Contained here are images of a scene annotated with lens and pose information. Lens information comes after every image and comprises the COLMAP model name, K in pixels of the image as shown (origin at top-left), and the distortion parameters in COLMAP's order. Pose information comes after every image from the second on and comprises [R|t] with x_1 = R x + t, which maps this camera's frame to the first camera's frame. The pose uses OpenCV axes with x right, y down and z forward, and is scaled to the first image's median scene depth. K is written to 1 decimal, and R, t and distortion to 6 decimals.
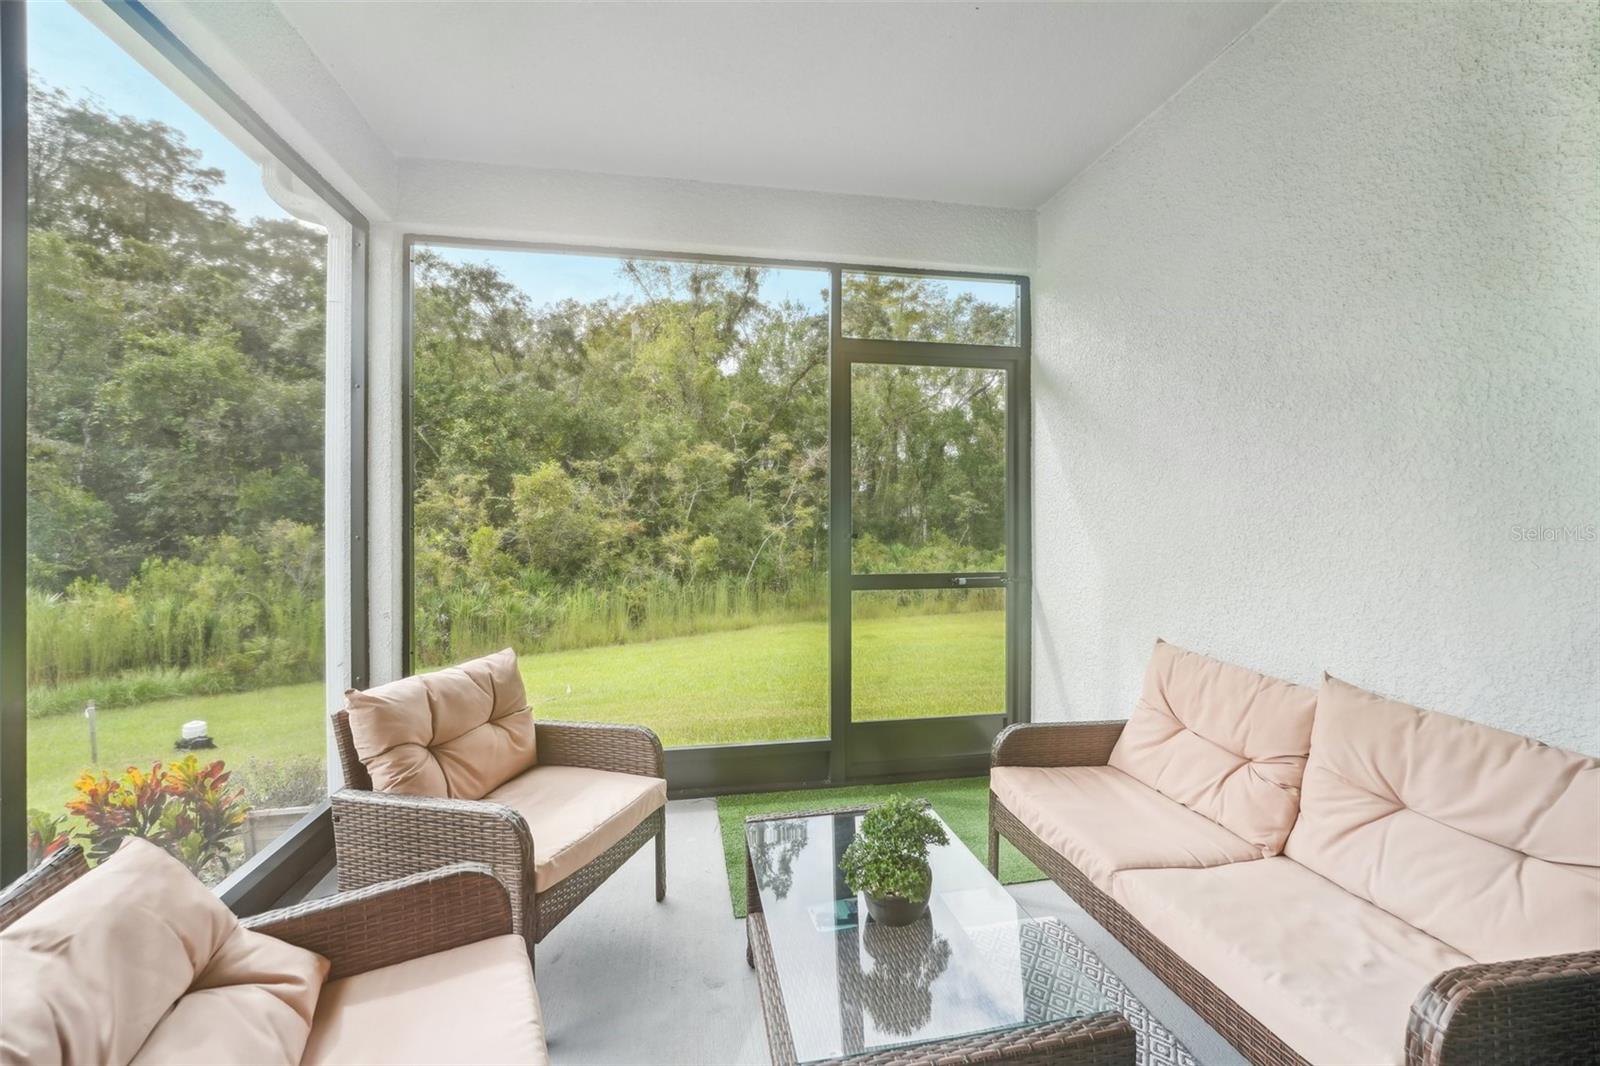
lens RADIAL K [[655.9, 0, 794.8], [0, 655.9, 516.1], [0, 0, 1]] dist [-0.017451, 0.001845]
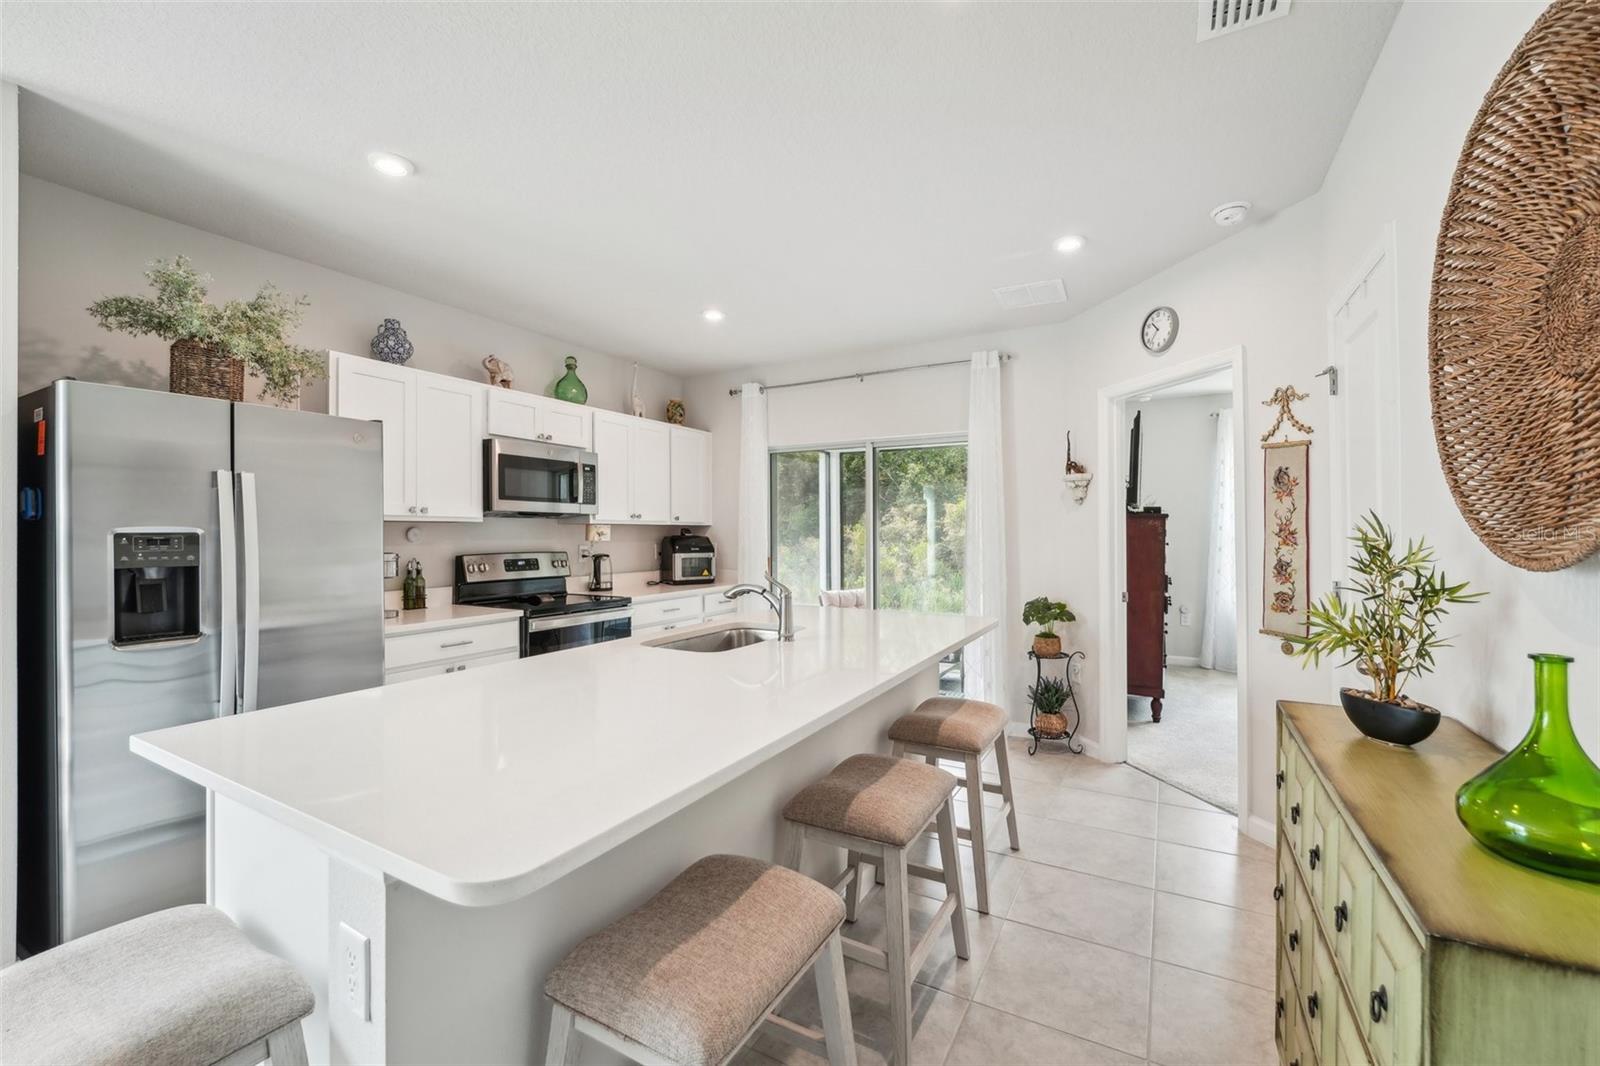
lens RADIAL K [[655.9, 0, 790.6], [0, 655.9, 536.9], [0, 0, 1]] dist [-0.017451, 0.001845]
pose [[0.768026, 0.005814, -0.640392, 0.213290], [0.004797, 0.999879, 0.014830, -0.017158], [0.640400, -0.014461, 0.767905, -0.278250]]
